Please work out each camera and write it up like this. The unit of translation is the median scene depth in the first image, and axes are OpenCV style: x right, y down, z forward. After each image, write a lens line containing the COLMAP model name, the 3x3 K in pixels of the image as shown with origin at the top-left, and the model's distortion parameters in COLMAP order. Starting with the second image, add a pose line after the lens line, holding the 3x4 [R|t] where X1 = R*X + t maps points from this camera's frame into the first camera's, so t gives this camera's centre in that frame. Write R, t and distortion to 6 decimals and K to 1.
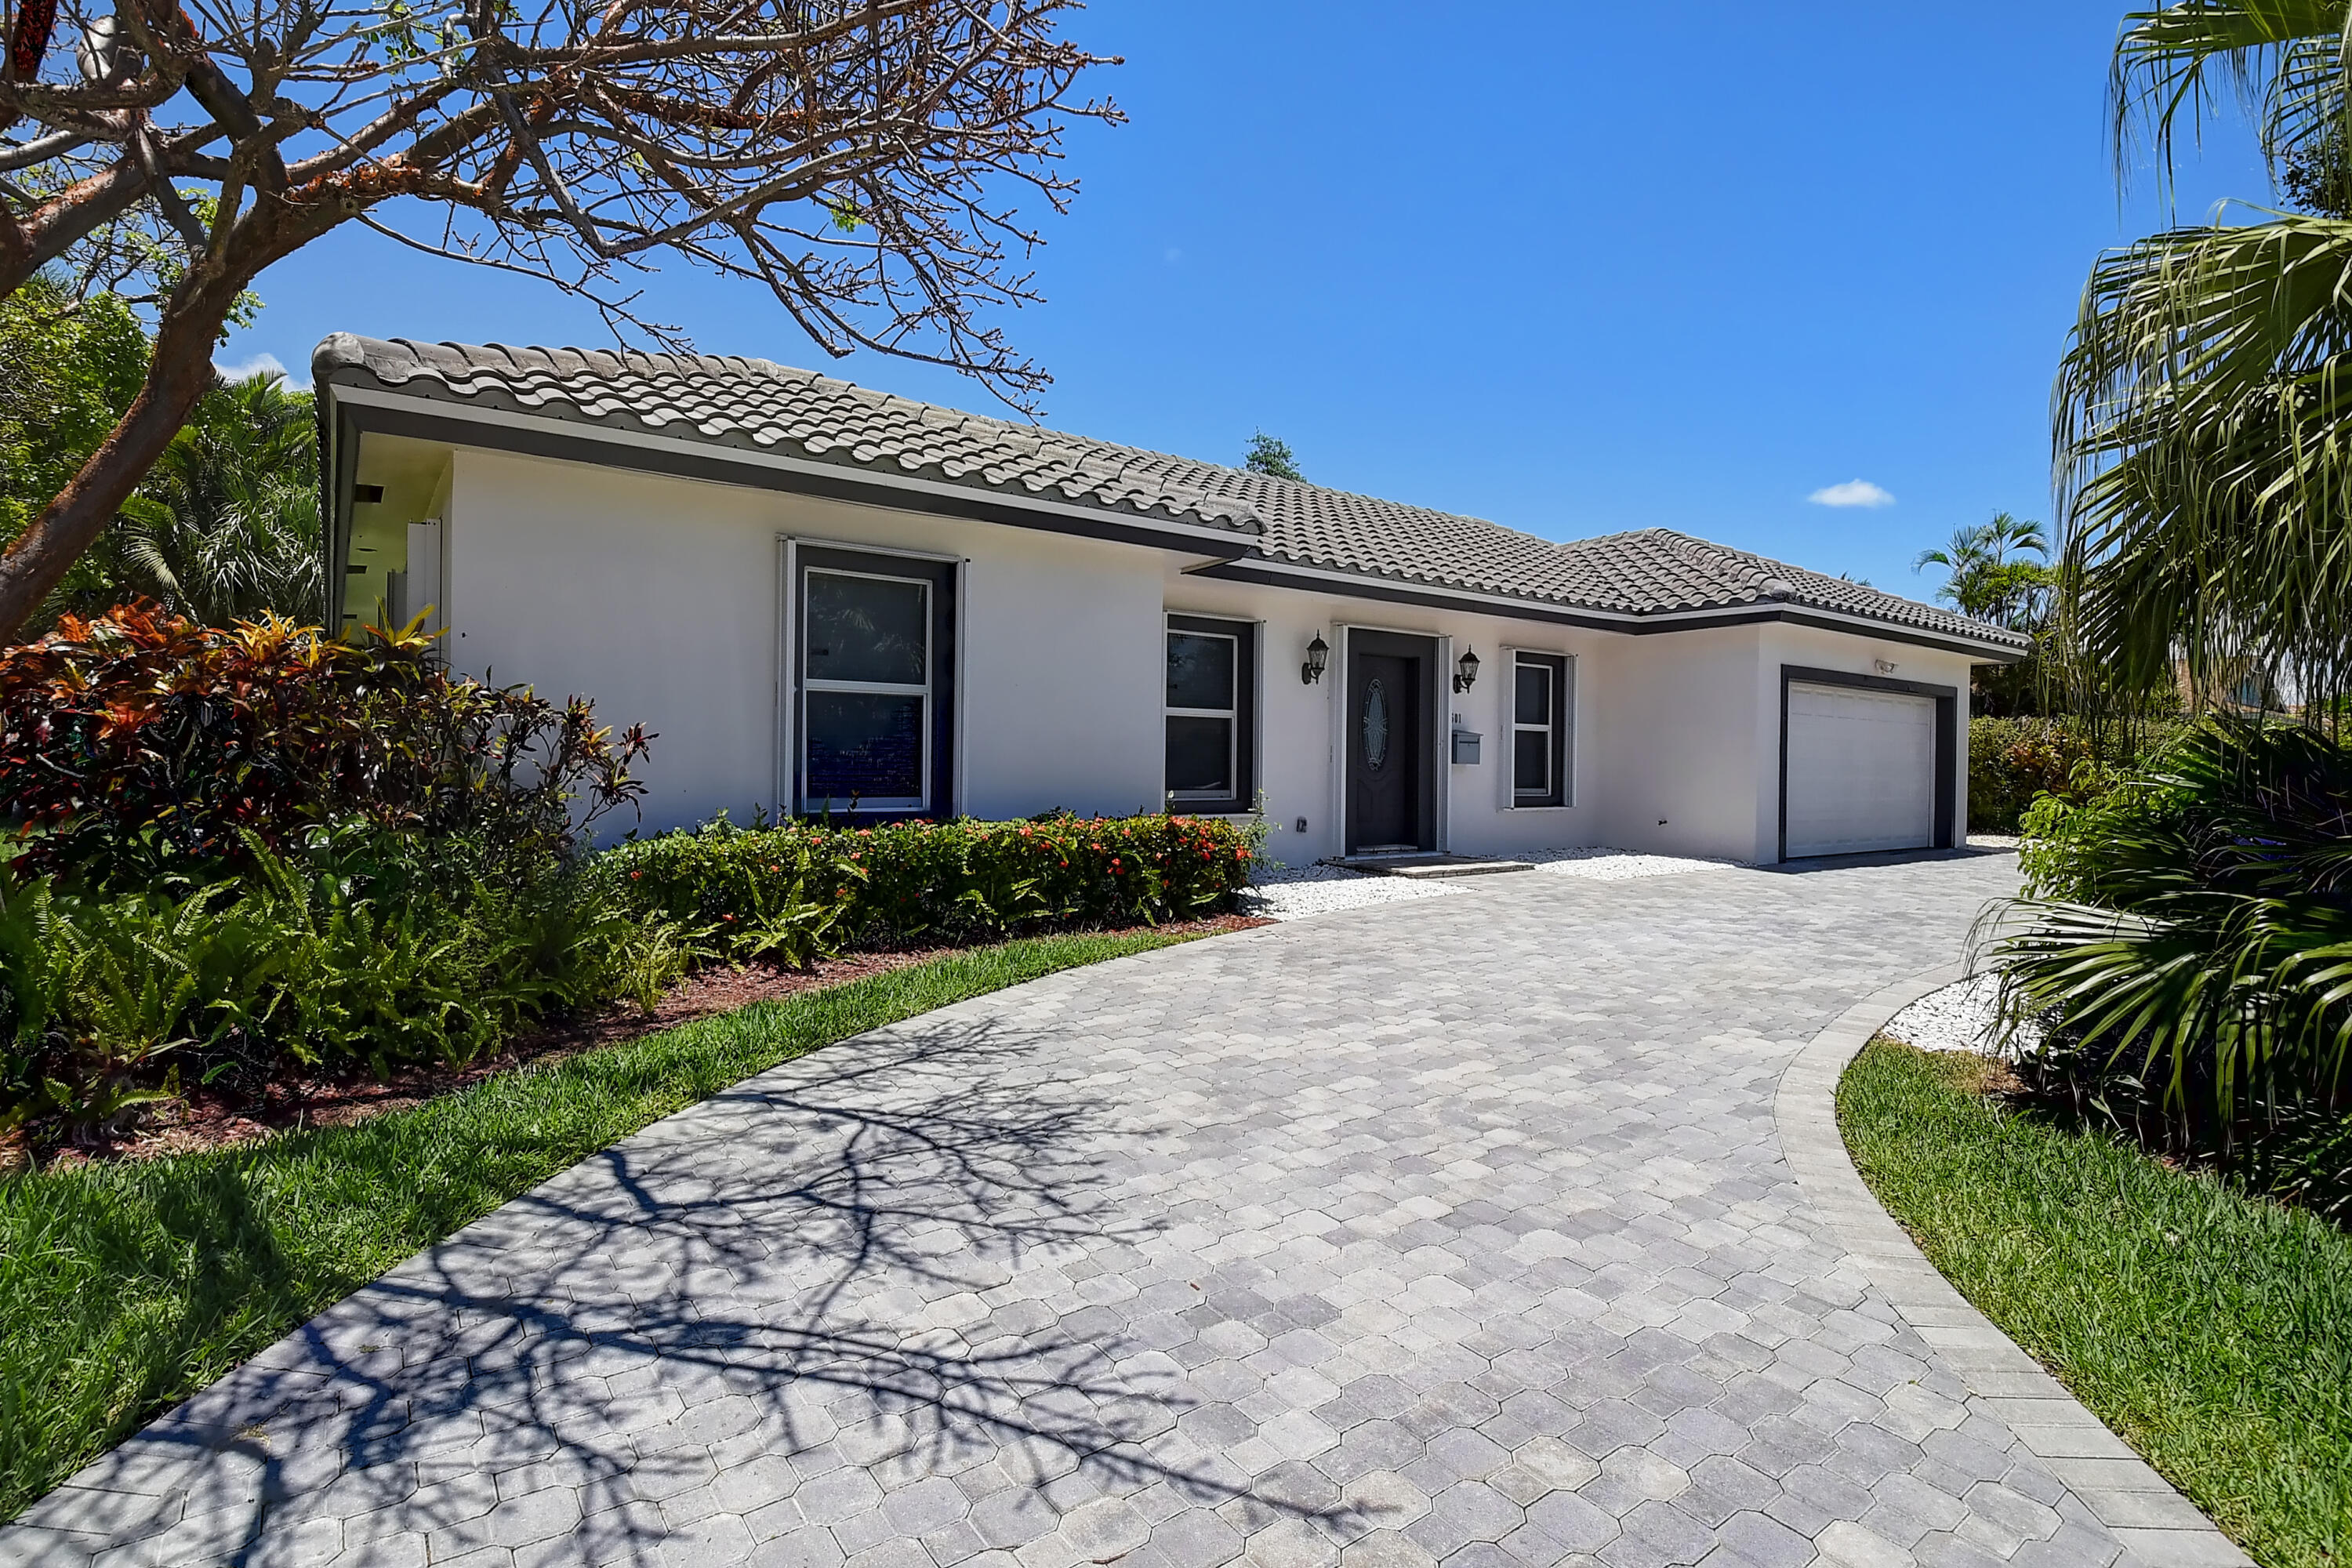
lens RADIAL K [[1233.8, 0, 1176.5], [0, 1233.8, 766.6], [0, 0, 1]] dist [-0.000783, -0.000018]
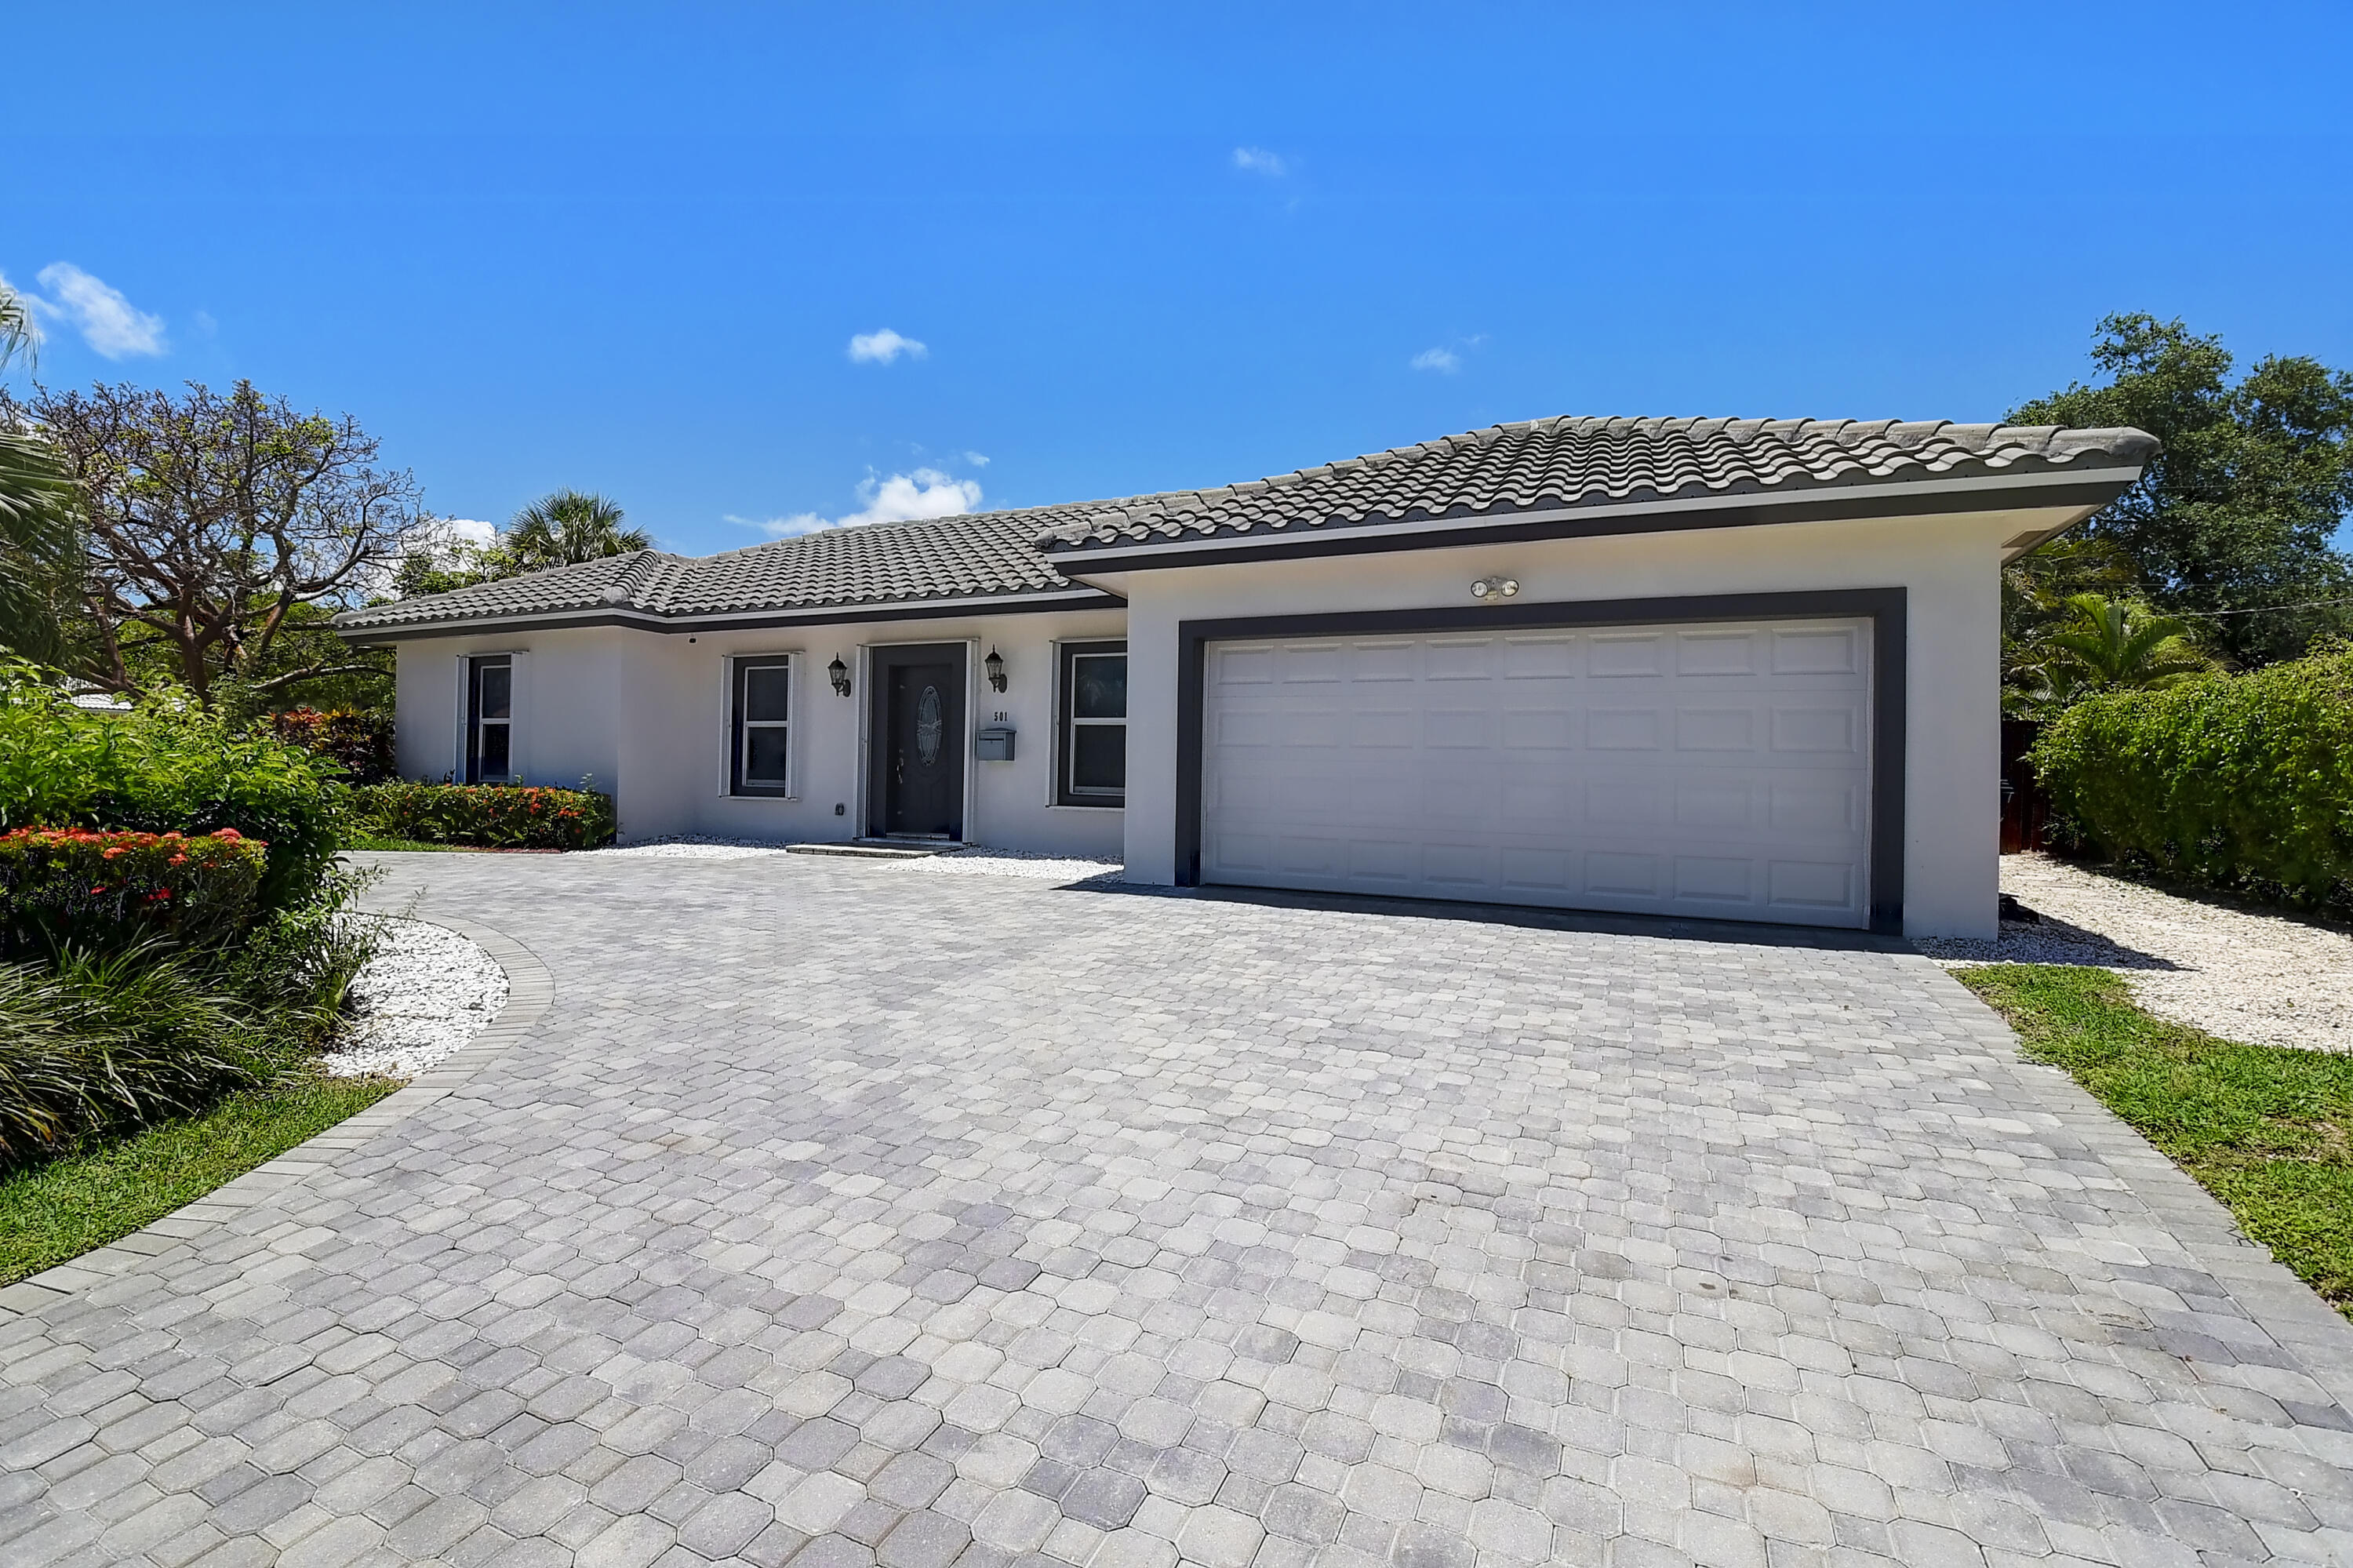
lens RADIAL K [[1035.2, 0, 1176.5], [0, 1035.2, 784.0], [0, 0, 1]] dist [0.000584, -0.010255]
pose [[0.476010, 0.002177, -0.879437, 1.085499], [-0.012692, 0.999910, -0.004395, 0.020260], [0.879348, 0.013254, 0.475995, 0.732500]]
